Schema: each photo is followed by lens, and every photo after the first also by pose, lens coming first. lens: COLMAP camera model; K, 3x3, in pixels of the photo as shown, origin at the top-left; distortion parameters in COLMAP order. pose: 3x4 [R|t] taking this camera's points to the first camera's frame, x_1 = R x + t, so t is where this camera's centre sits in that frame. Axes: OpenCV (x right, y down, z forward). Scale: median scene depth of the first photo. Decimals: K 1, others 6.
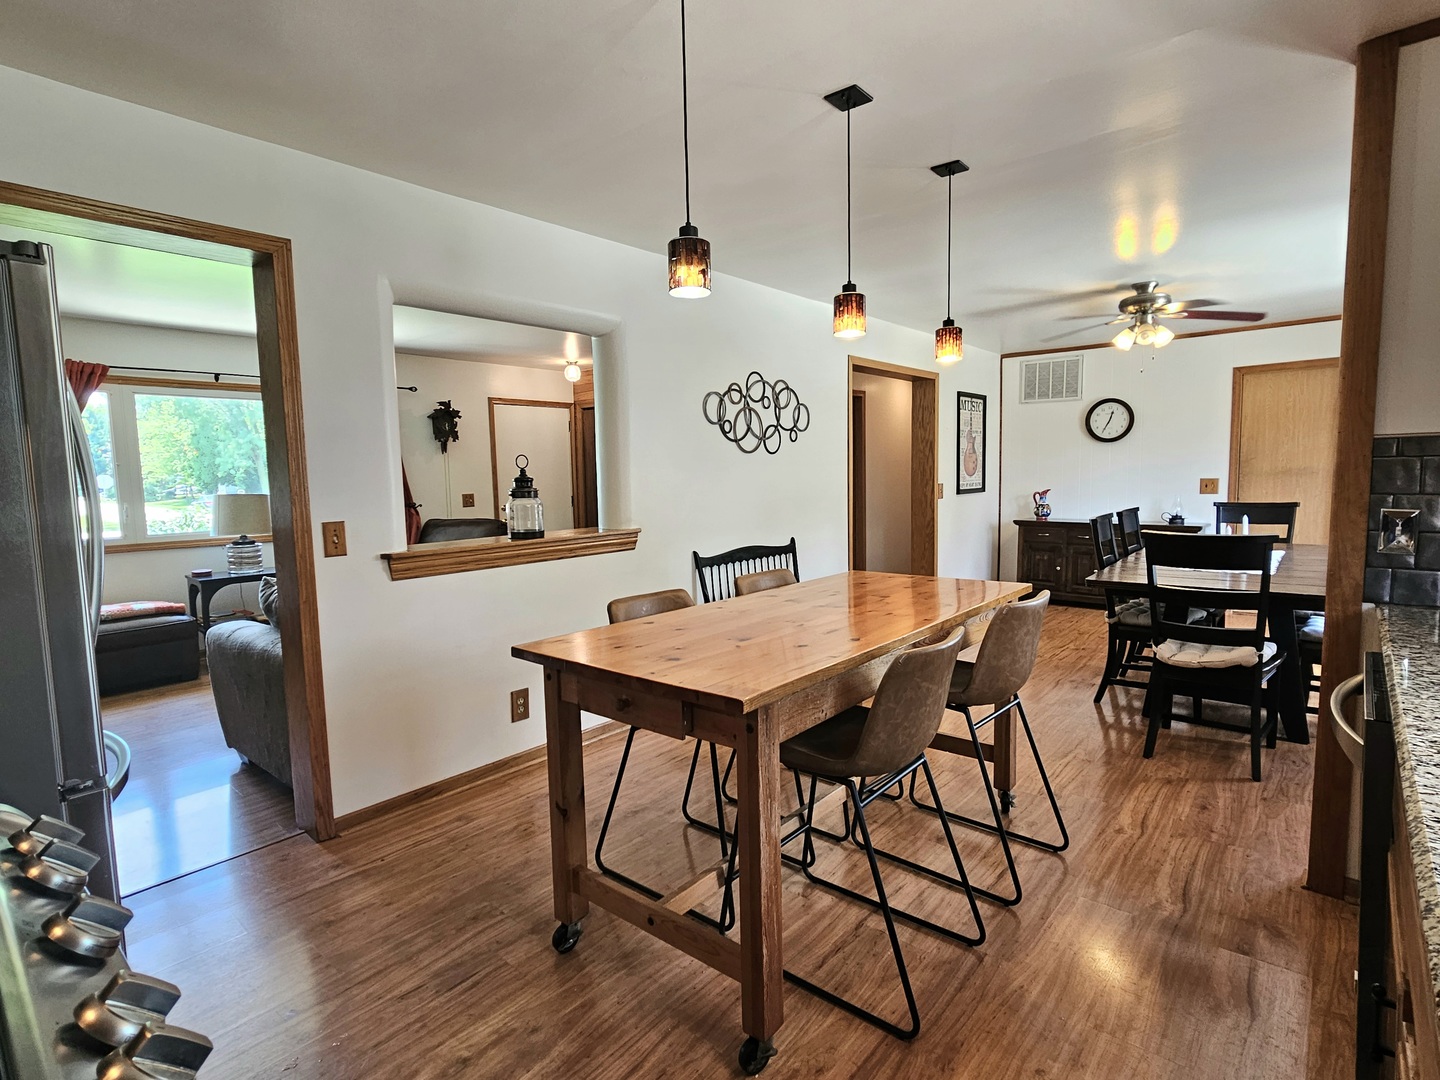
lens RADIAL K [[724.8, 0, 717.0], [0, 724.8, 543.0], [0, 0, 1]] dist [0.000170, -0.000333]
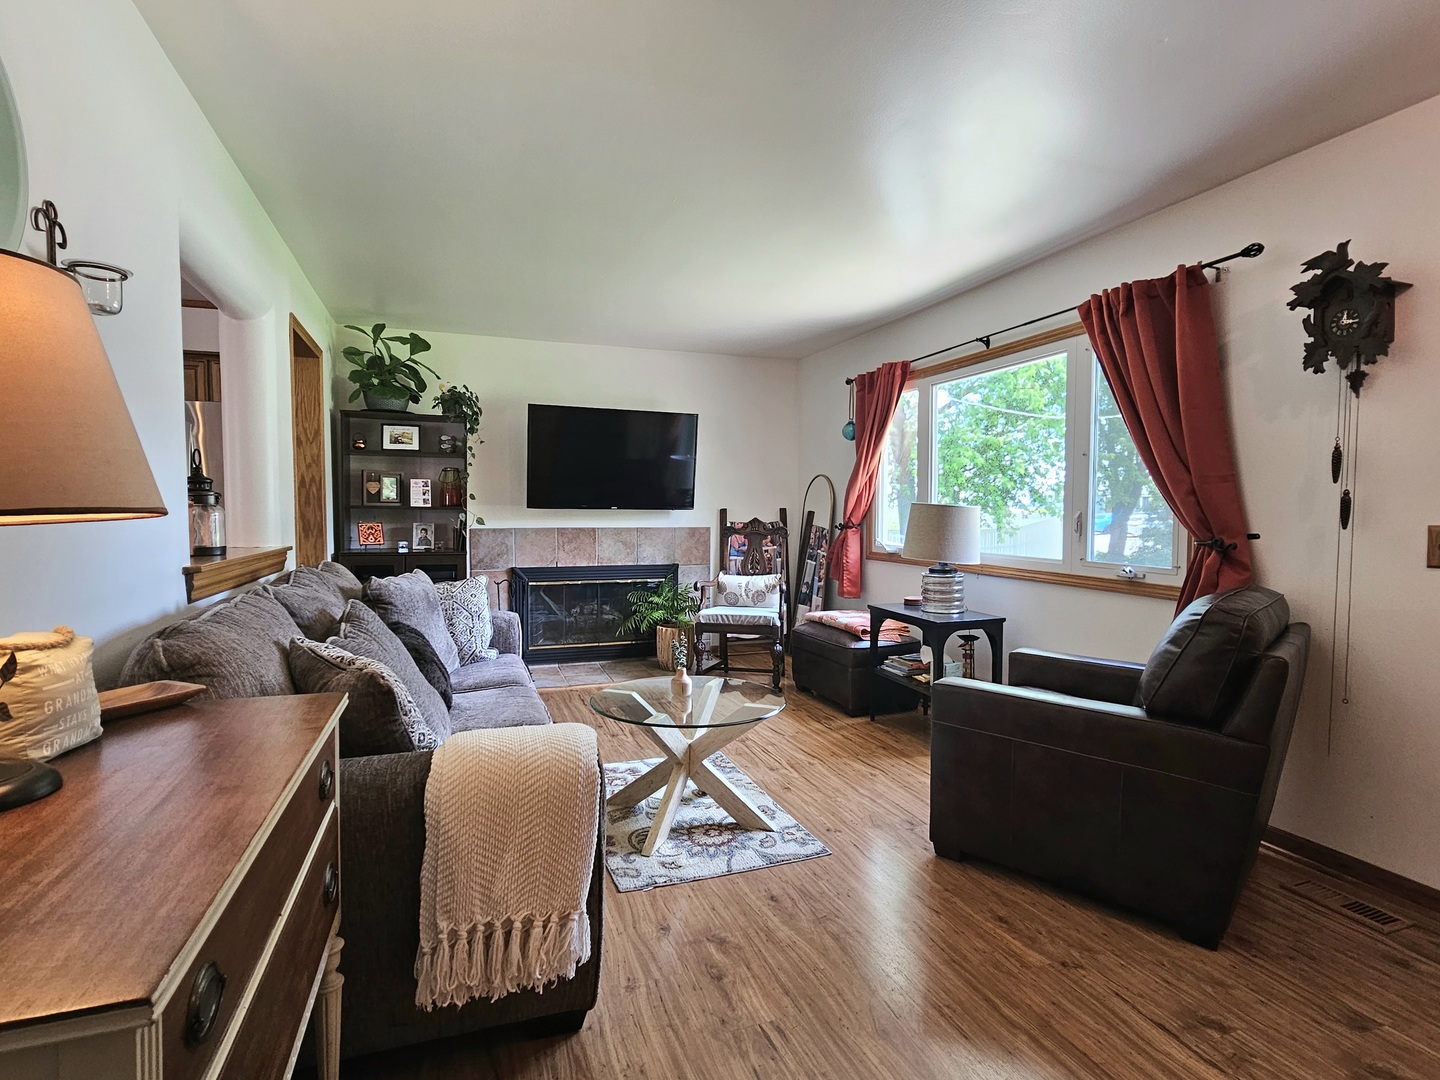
lens RADIAL K [[724.8, 0, 717.0], [0, 724.8, 543.0], [0, 0, 1]] dist [0.000170, -0.000333]
pose [[-0.481952, 0.050179, -0.874760, 0.068949], [-0.095793, 0.989357, 0.109530, -0.067279], [0.870946, 0.136584, -0.472015, 0.907435]]
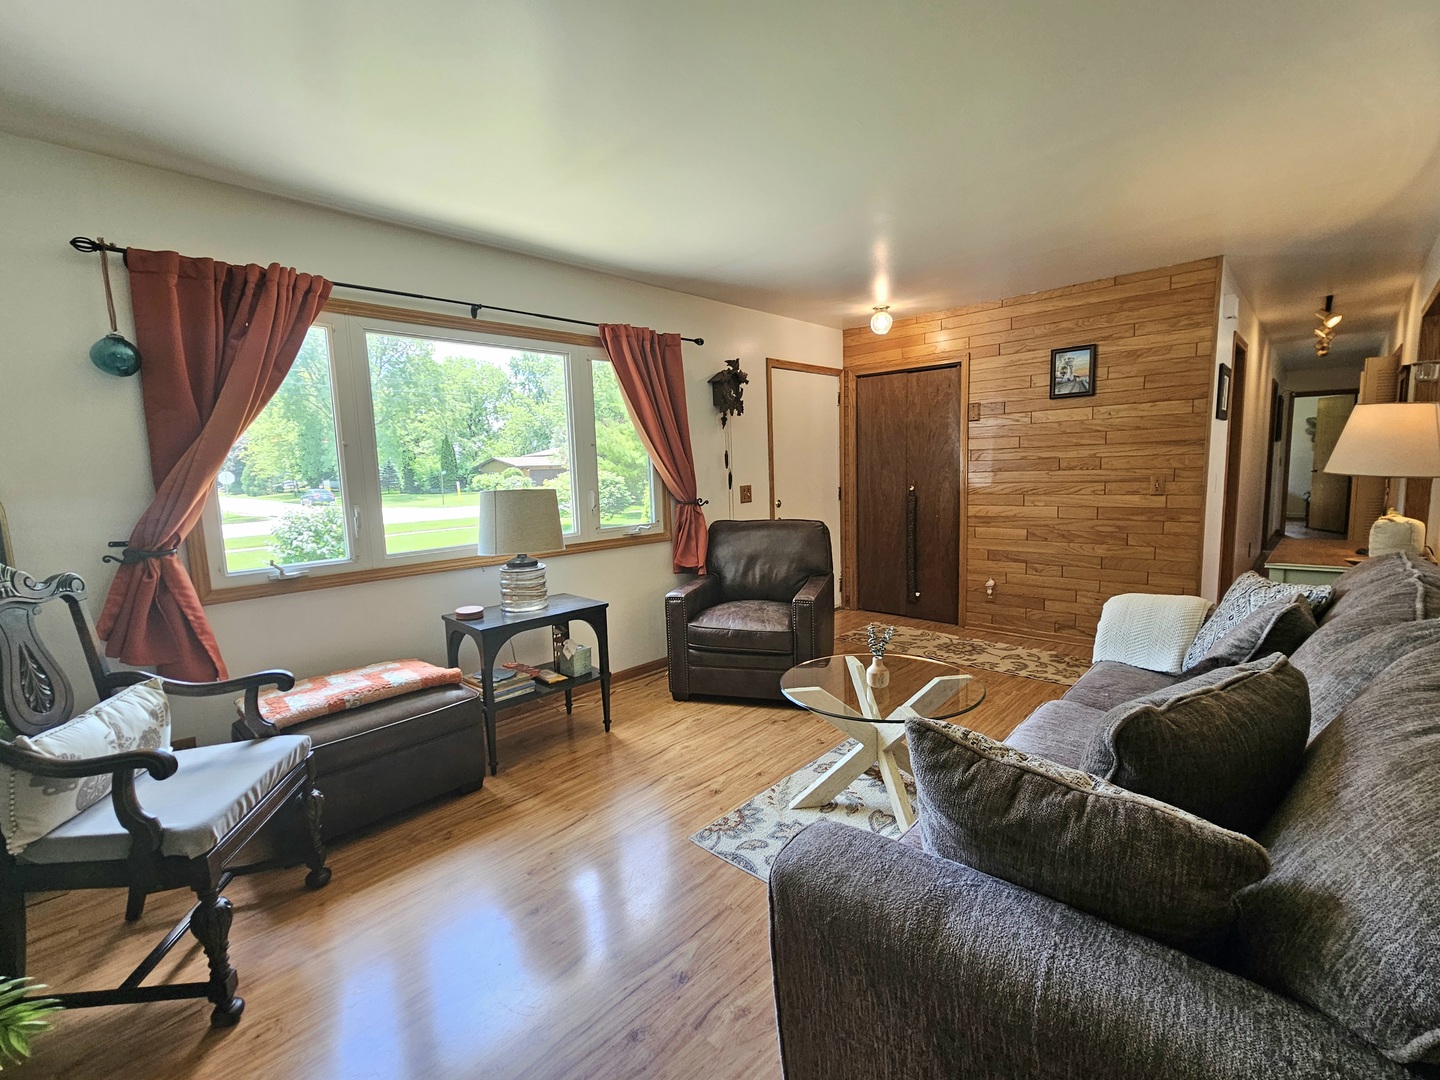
lens RADIAL K [[635.7, 0, 720.0], [0, 635.7, 540.0], [0, 0, 1]] dist [-0.003006, -0.000297]
pose [[0.999239, -0.007545, -0.038273, -0.357688], [0.008368, 0.999736, 0.021383, -0.026104], [0.038102, -0.021687, 0.999039, 0.343438]]
